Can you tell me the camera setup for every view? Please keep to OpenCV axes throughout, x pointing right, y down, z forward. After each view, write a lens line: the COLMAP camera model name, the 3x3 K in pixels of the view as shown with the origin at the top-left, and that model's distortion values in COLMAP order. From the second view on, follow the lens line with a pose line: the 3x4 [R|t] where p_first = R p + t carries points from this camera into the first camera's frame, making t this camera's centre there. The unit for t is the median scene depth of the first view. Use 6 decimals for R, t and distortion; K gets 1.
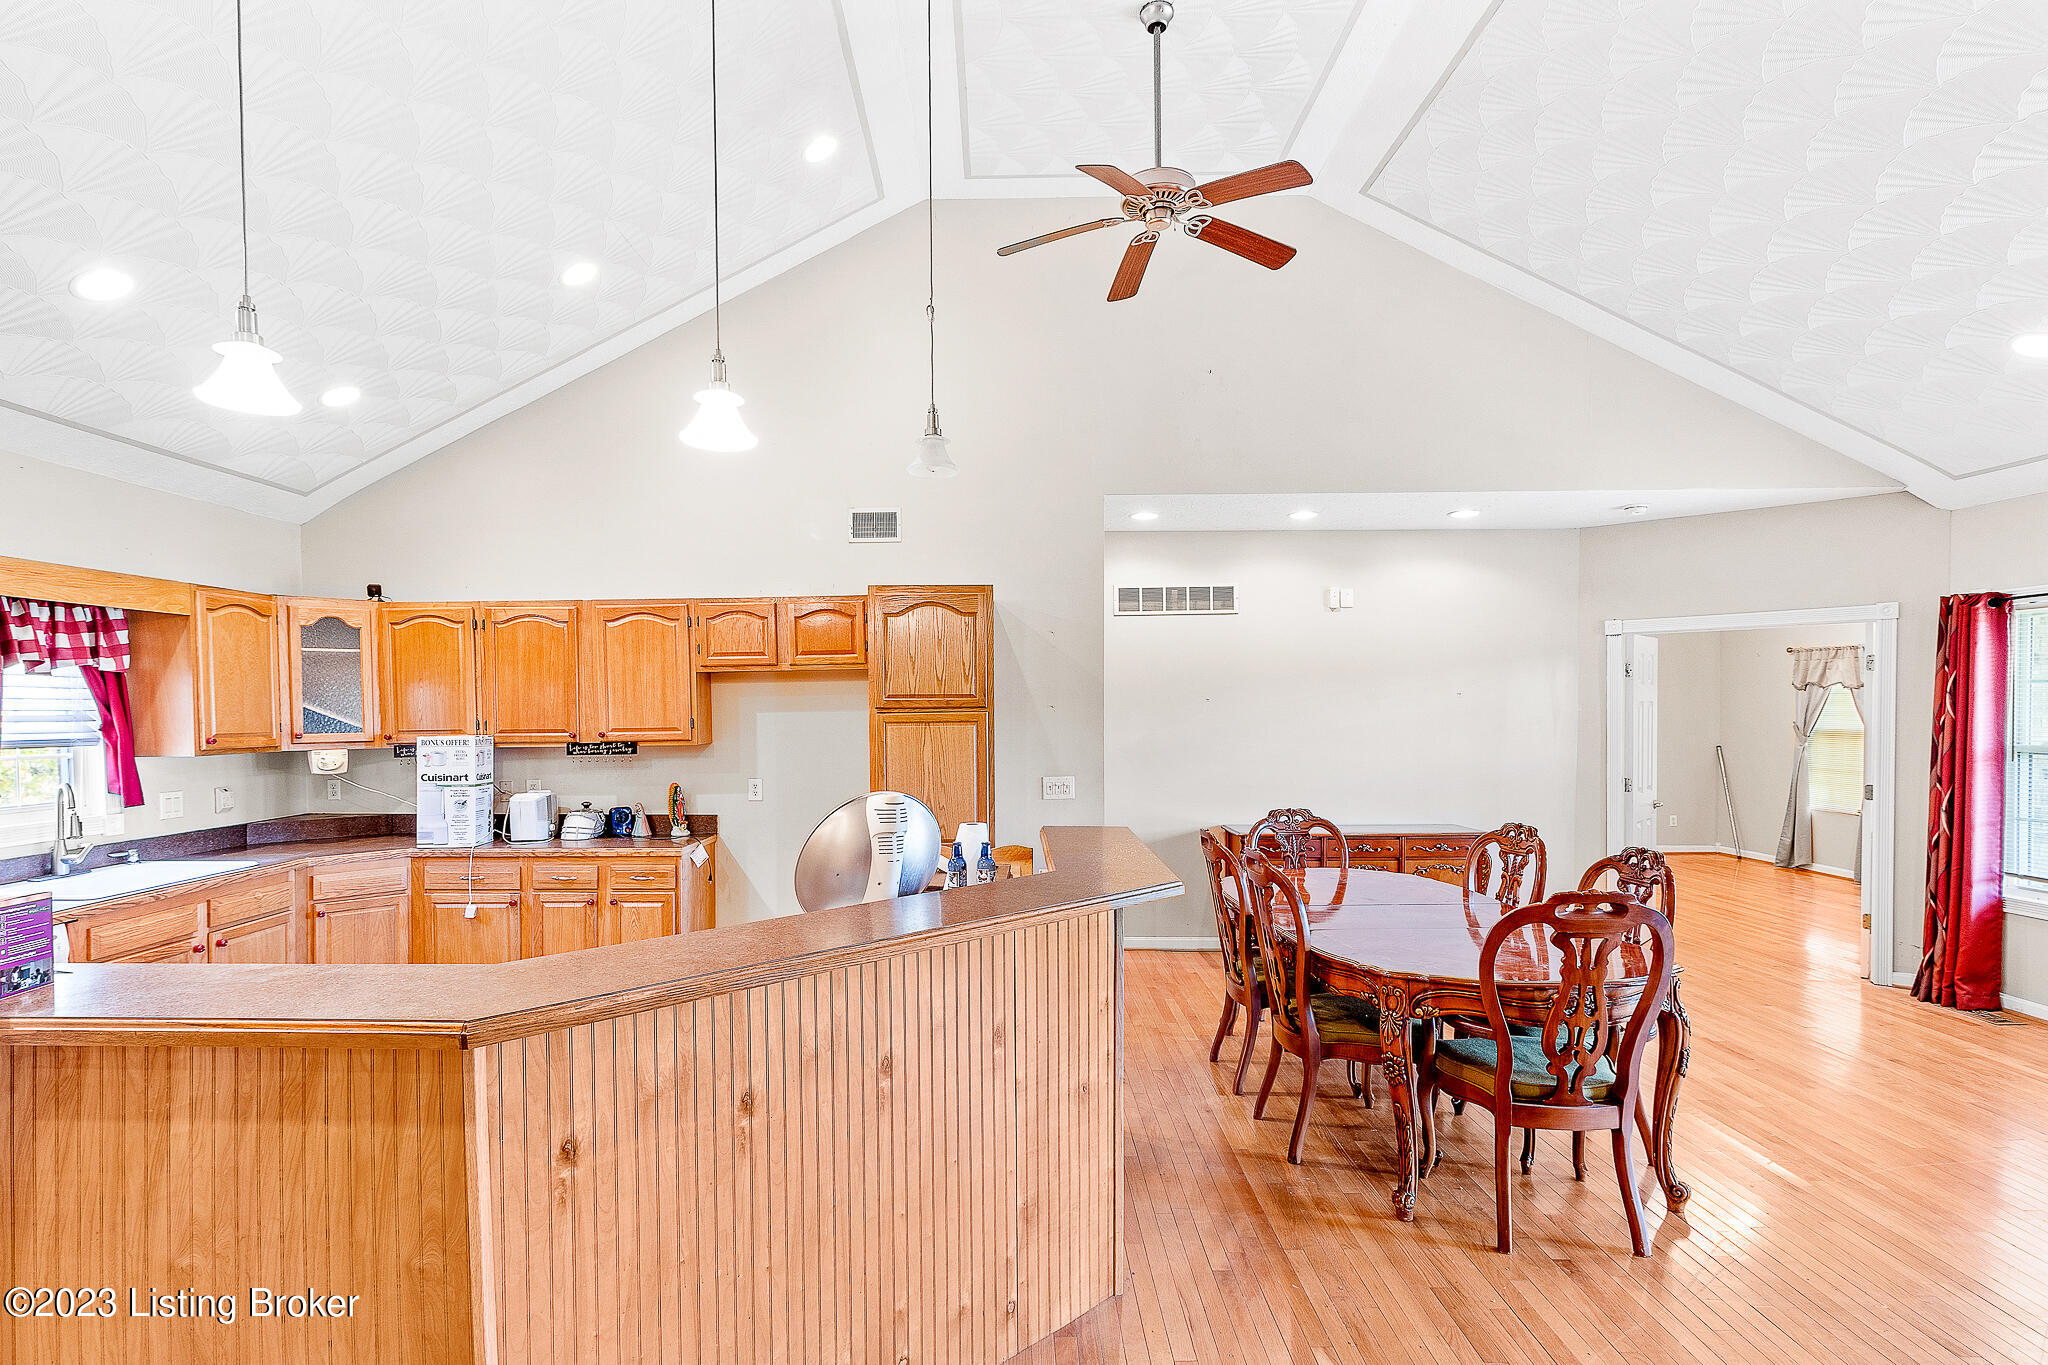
lens RADIAL K [[1007.5, 0, 1011.0], [0, 1007.5, 741.9], [0, 0, 1]] dist [-0.000785, -0.000652]
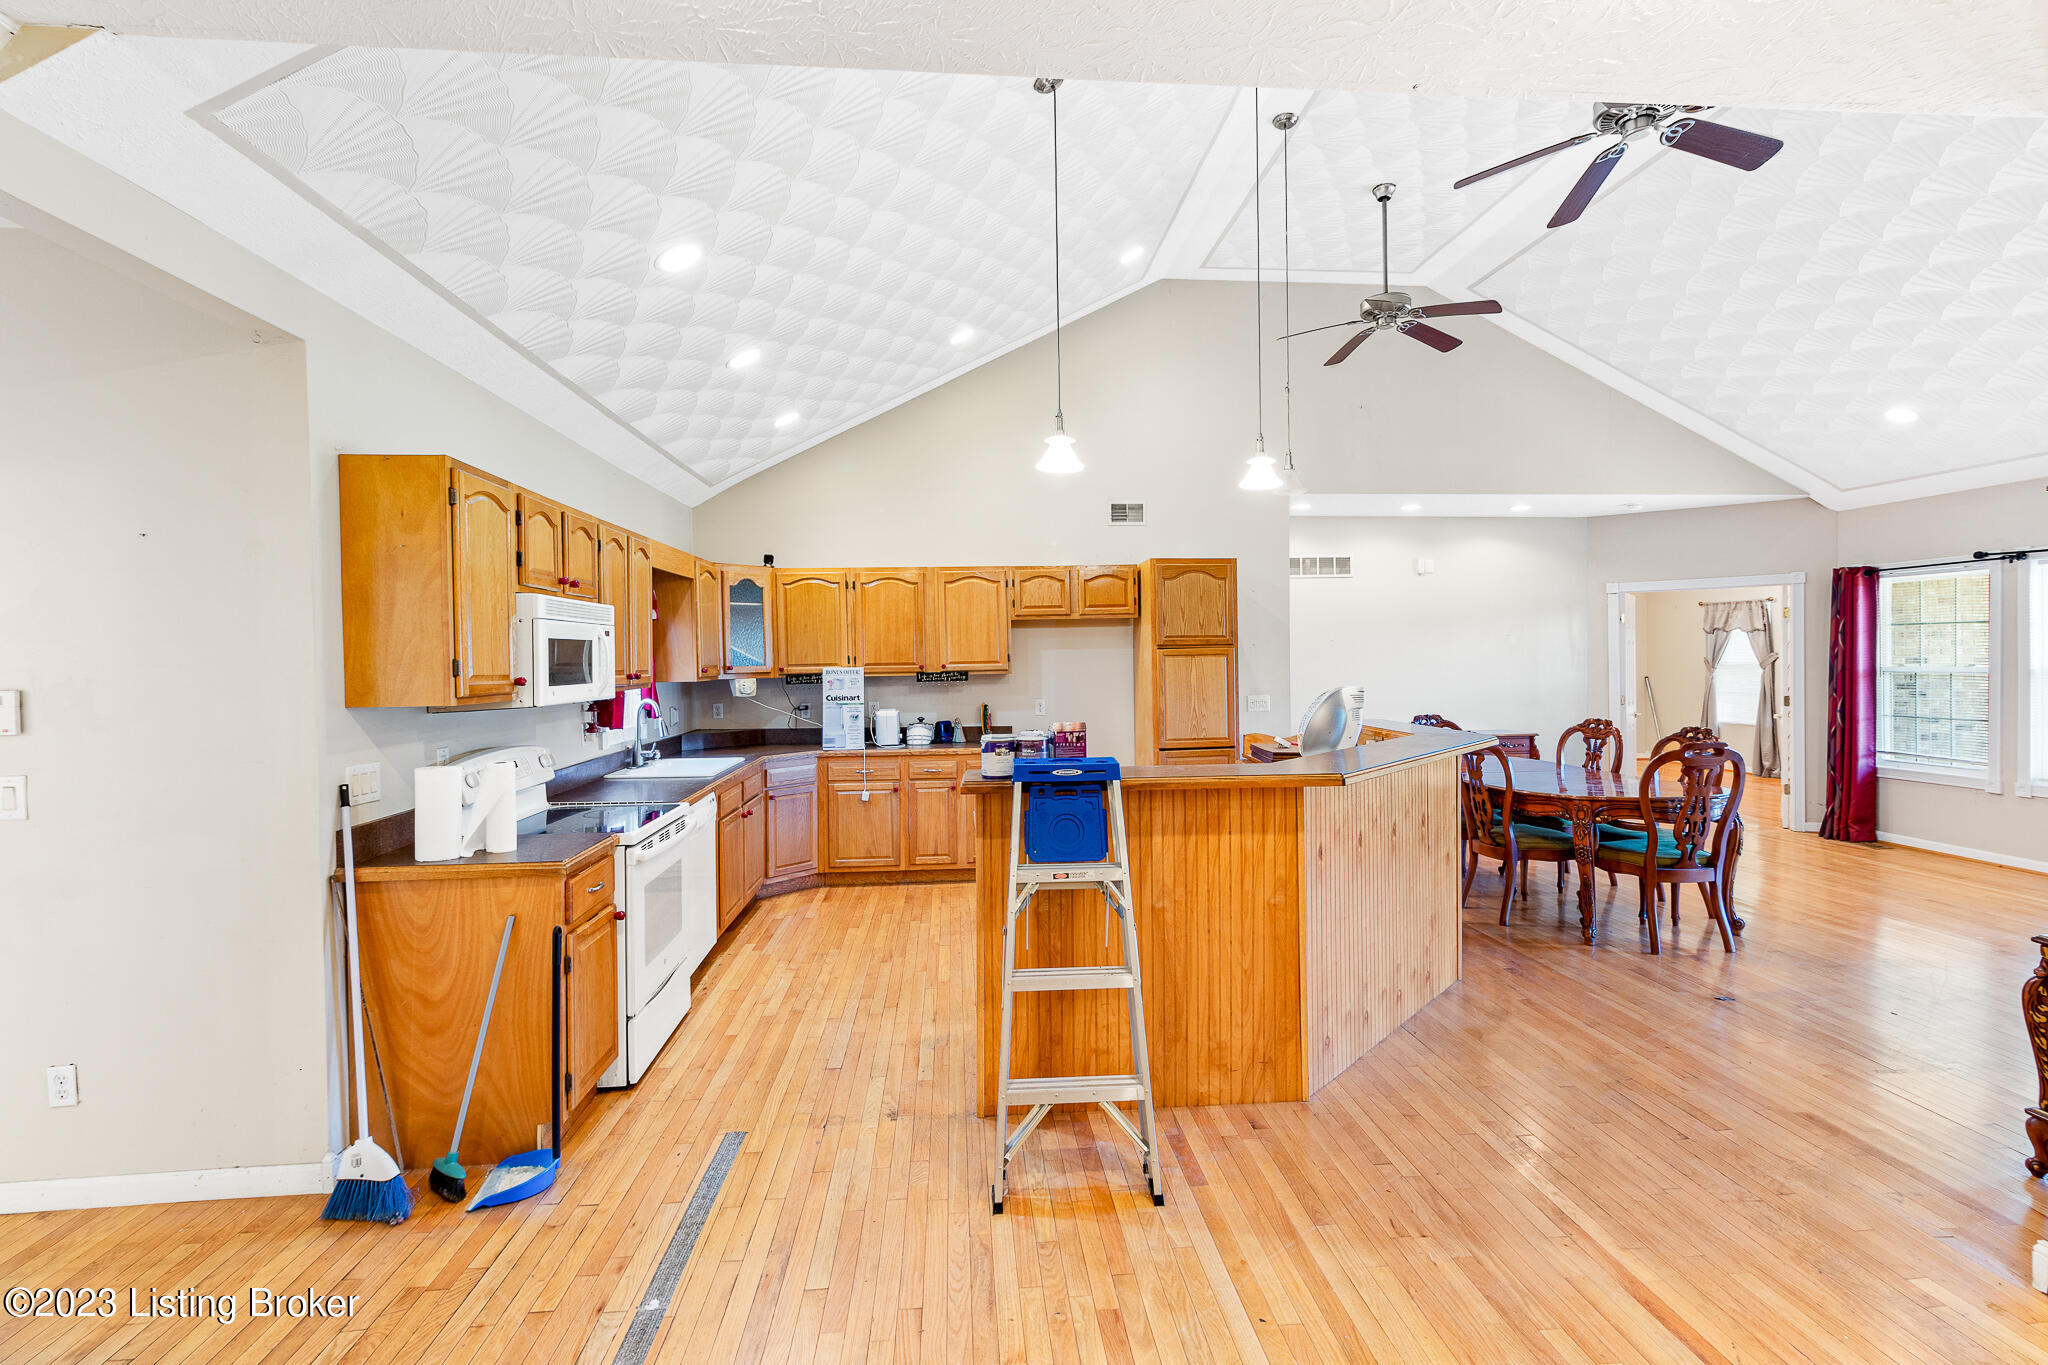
lens RADIAL K [[944.7, 0, 1053.7], [0, 944.7, 677.4], [0, 0, 1]] dist [-0.001710, 0.000275]
pose [[0.994289, -0.008112, 0.106413, -0.406385], [0.009457, 0.999882, -0.012134, 0.025356], [-0.106302, 0.013071, 0.994248, -0.289977]]
